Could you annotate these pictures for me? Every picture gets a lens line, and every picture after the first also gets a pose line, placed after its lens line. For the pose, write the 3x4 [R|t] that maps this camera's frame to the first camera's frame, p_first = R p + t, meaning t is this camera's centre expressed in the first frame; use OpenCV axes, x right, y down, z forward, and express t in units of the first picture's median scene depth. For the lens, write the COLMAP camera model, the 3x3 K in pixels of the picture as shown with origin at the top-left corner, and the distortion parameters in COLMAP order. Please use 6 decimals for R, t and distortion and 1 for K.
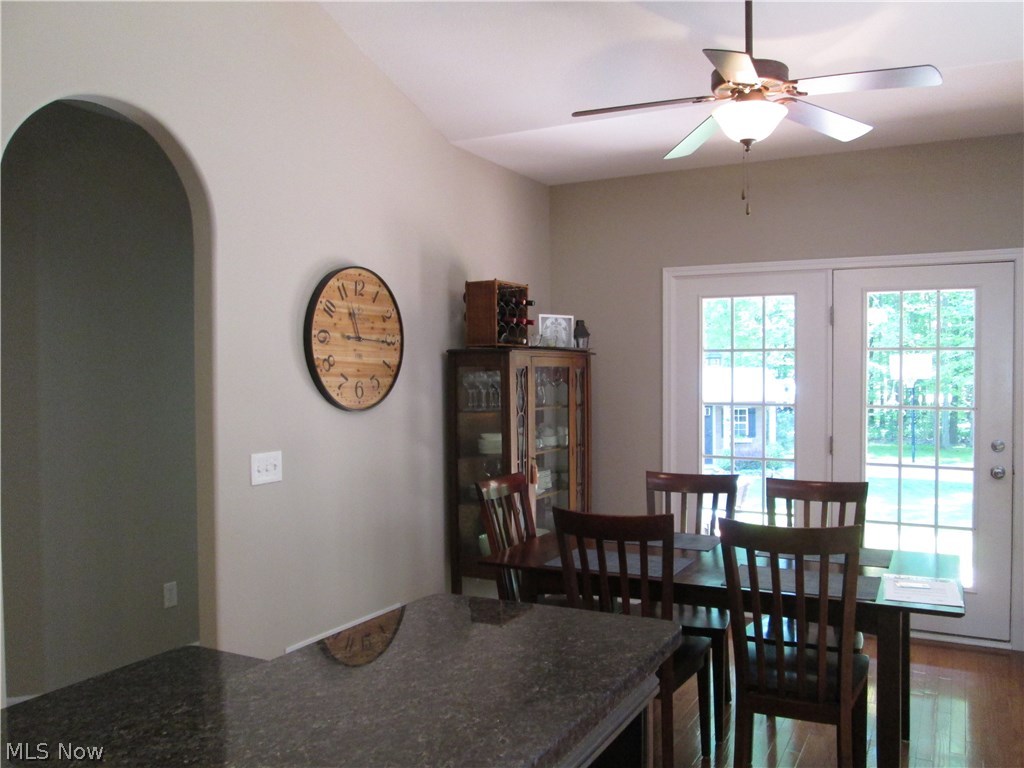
lens RADIAL K [[840.3, 0, 512.0], [0, 840.3, 384.0], [0, 0, 1]] dist [-0.054065, 0.016747]
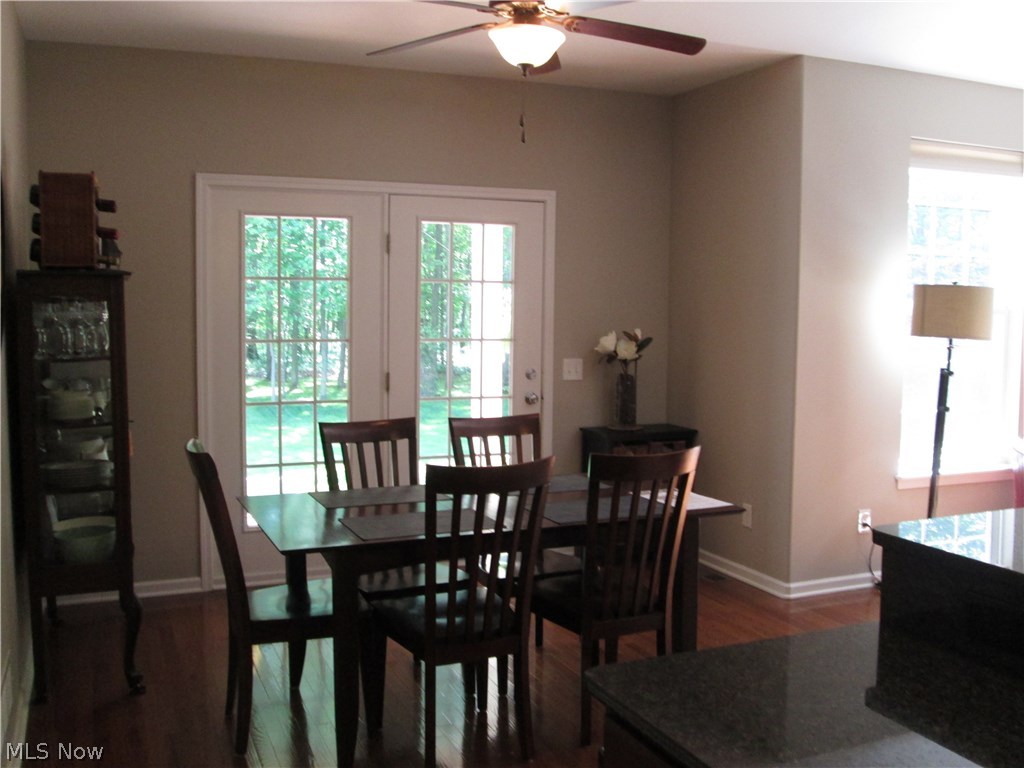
lens RADIAL K [[994.8, 0, 512.0], [0, 994.8, 384.0], [0, 0, 1]] dist [-0.020576, -0.009660]
pose [[0.661725, -0.057596, 0.747531, -0.369435], [0.003490, 0.997271, 0.073748, -0.006763], [-0.749738, -0.046192, 0.660120, 0.150637]]
